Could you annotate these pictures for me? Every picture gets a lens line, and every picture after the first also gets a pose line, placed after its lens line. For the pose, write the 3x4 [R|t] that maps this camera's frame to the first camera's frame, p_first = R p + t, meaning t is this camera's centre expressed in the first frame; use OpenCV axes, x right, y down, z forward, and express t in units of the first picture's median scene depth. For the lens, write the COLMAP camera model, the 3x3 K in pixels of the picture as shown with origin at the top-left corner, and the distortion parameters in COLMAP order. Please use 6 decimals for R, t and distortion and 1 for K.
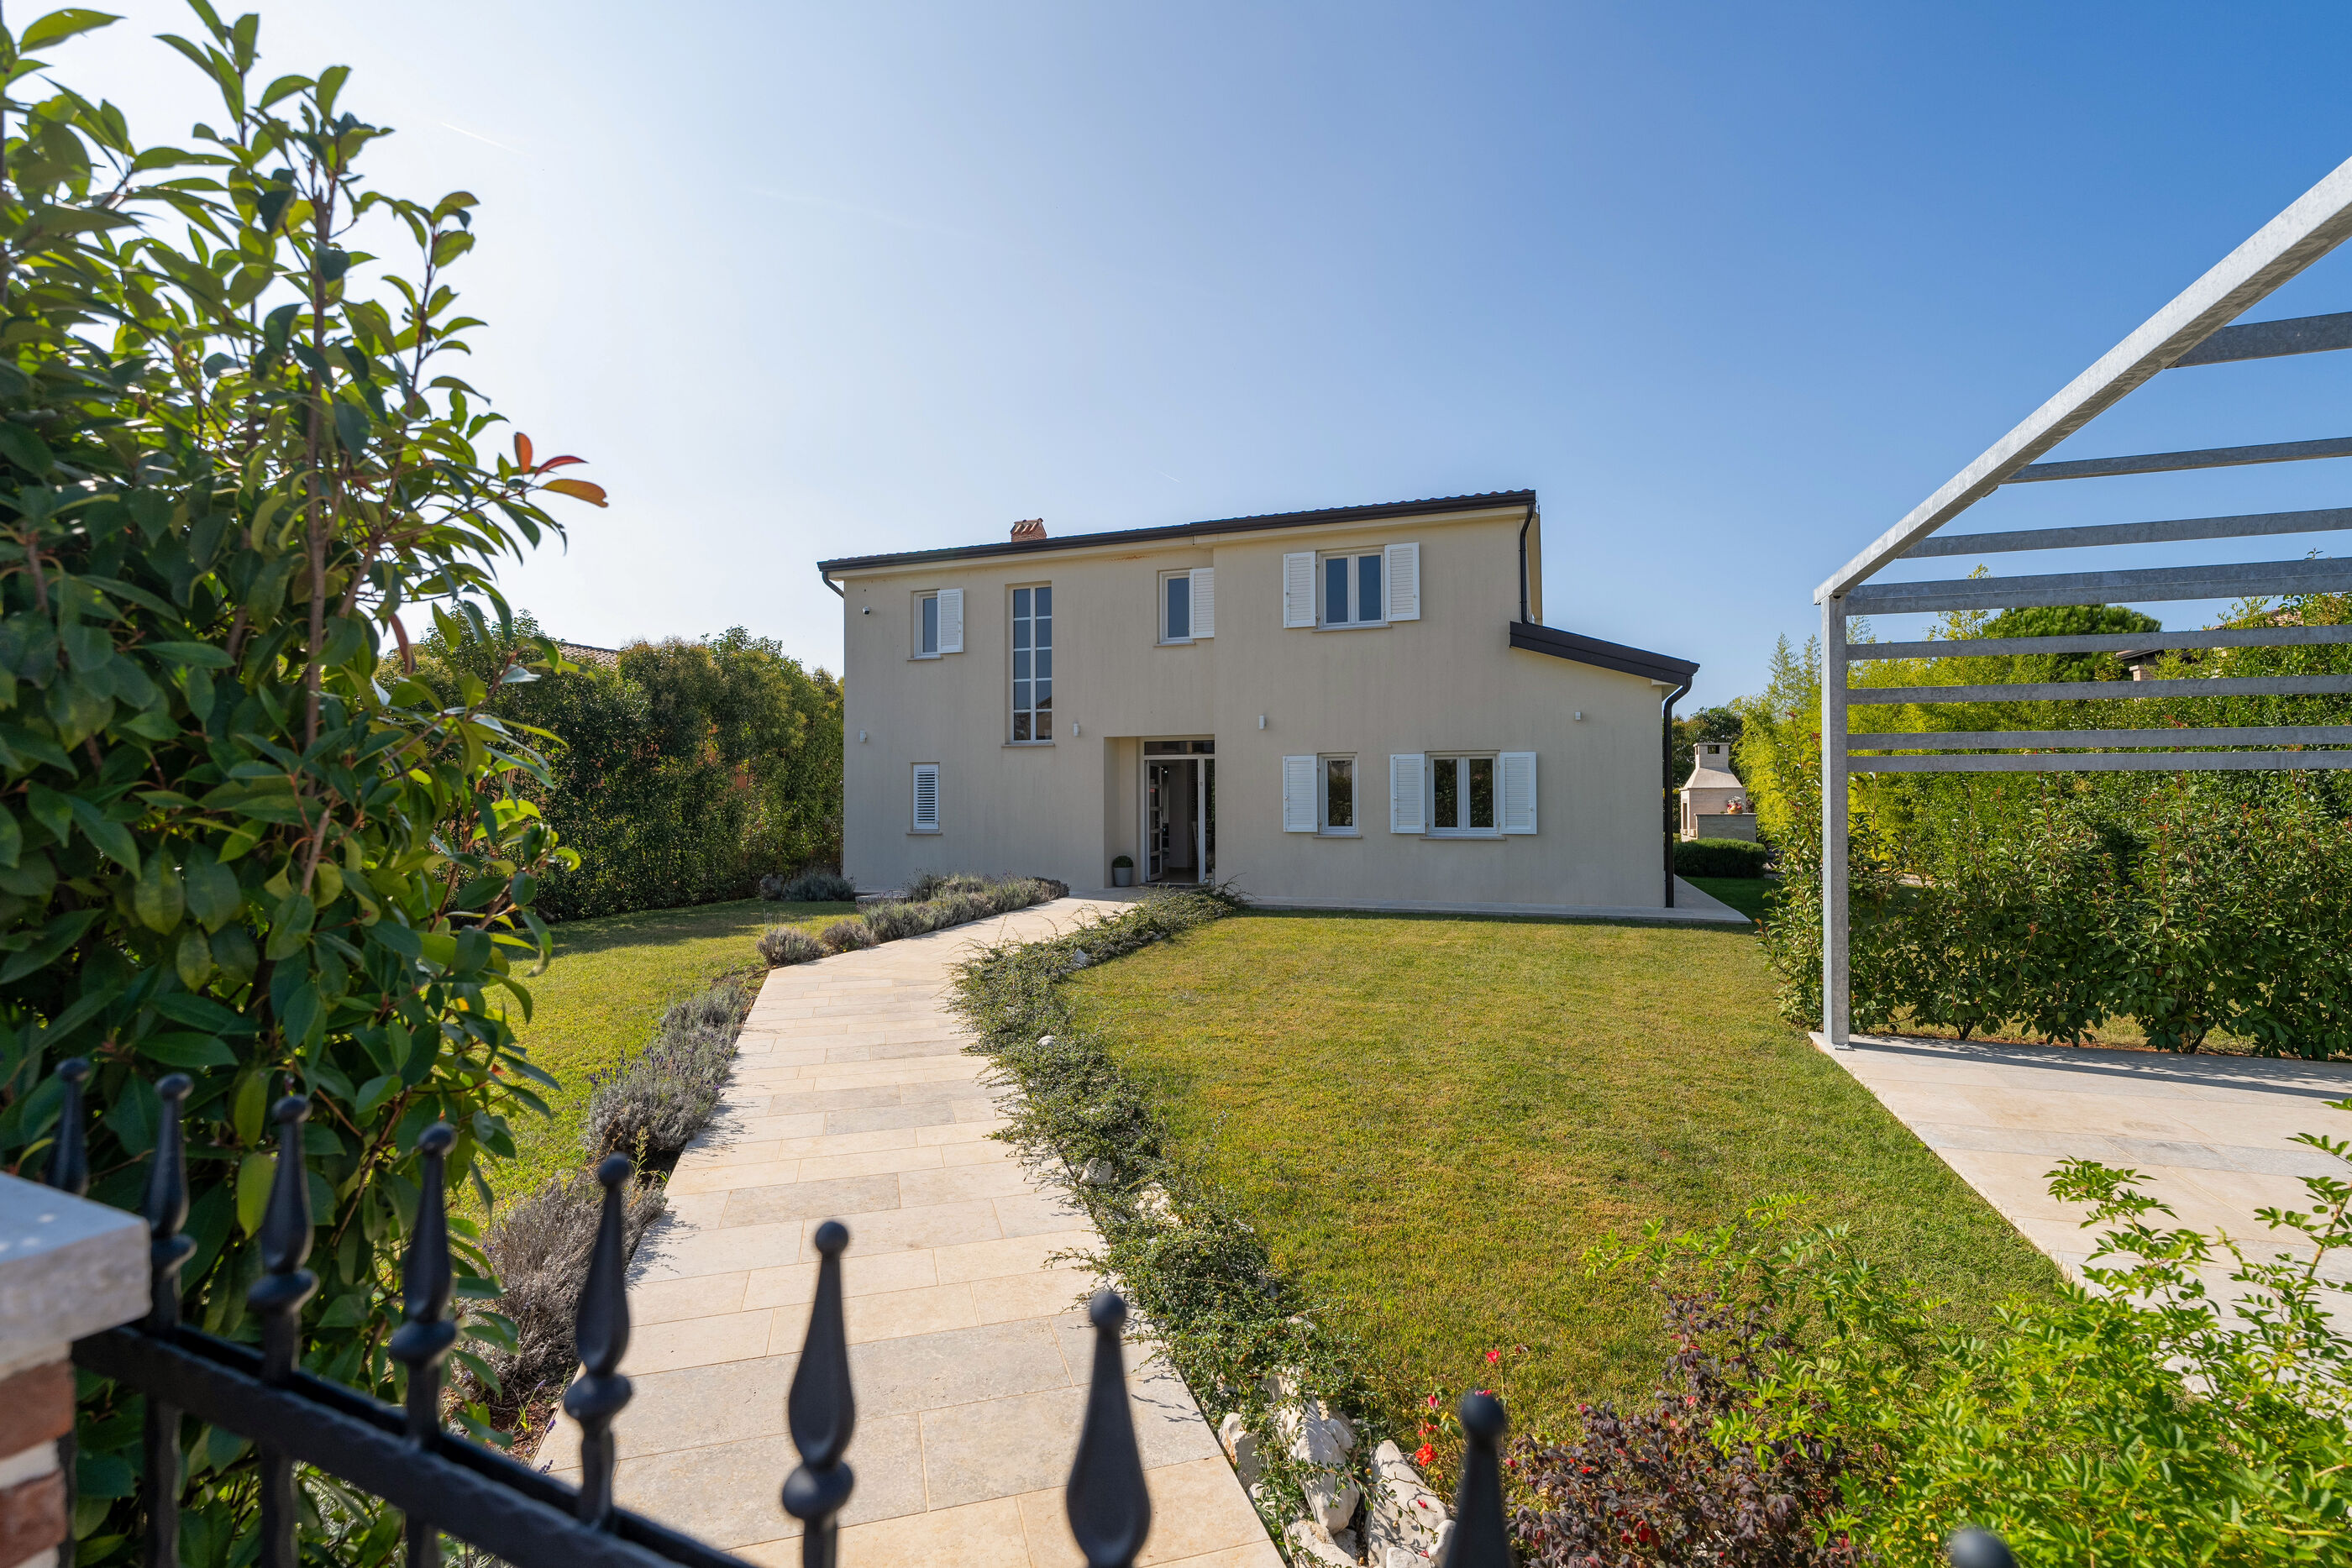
lens RADIAL K [[1064.8, 0, 1175.3], [0, 1064.8, 769.5], [0, 0, 1]] dist [-0.012329, 0.000190]
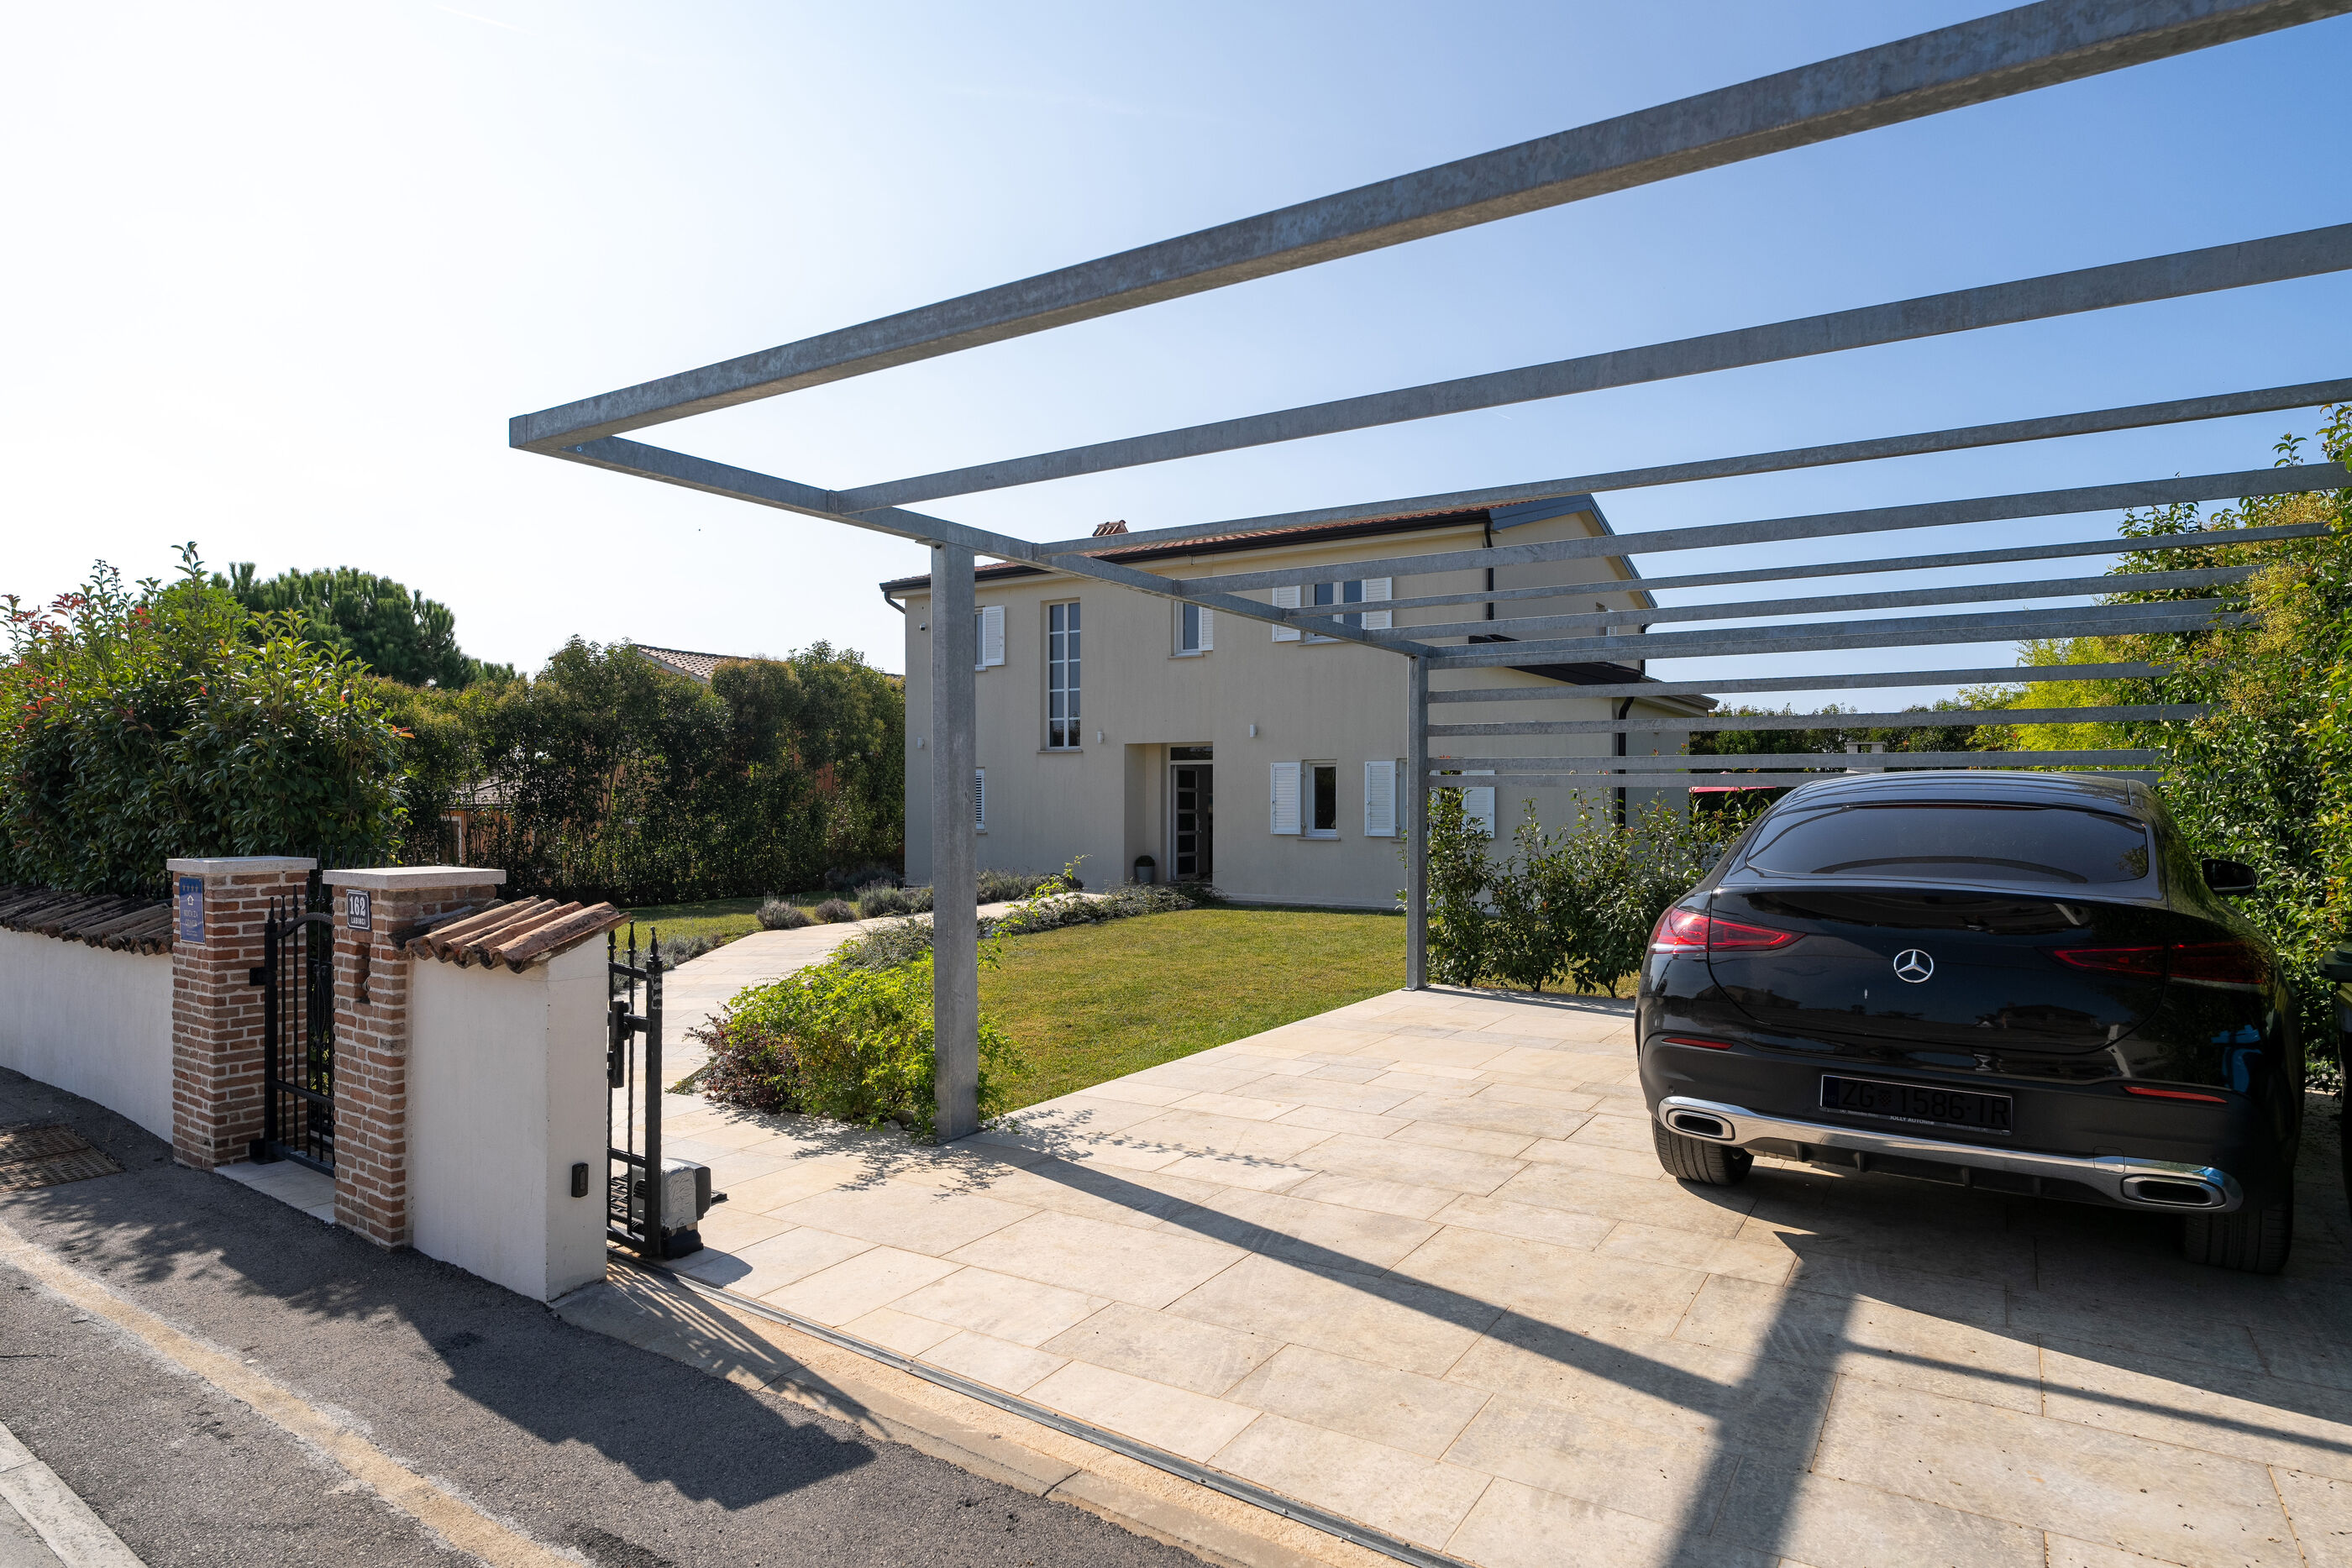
lens RADIAL K [[1236.5, 0, 1177.1], [0, 1236.5, 790.4], [0, 0, 1]] dist [-0.001211, -0.000302]
pose [[0.982647, 0.003453, -0.185456, 0.208887], [0.000358, 0.999790, 0.020510, -0.008870], [0.185487, -0.020221, 0.982439, -0.203695]]
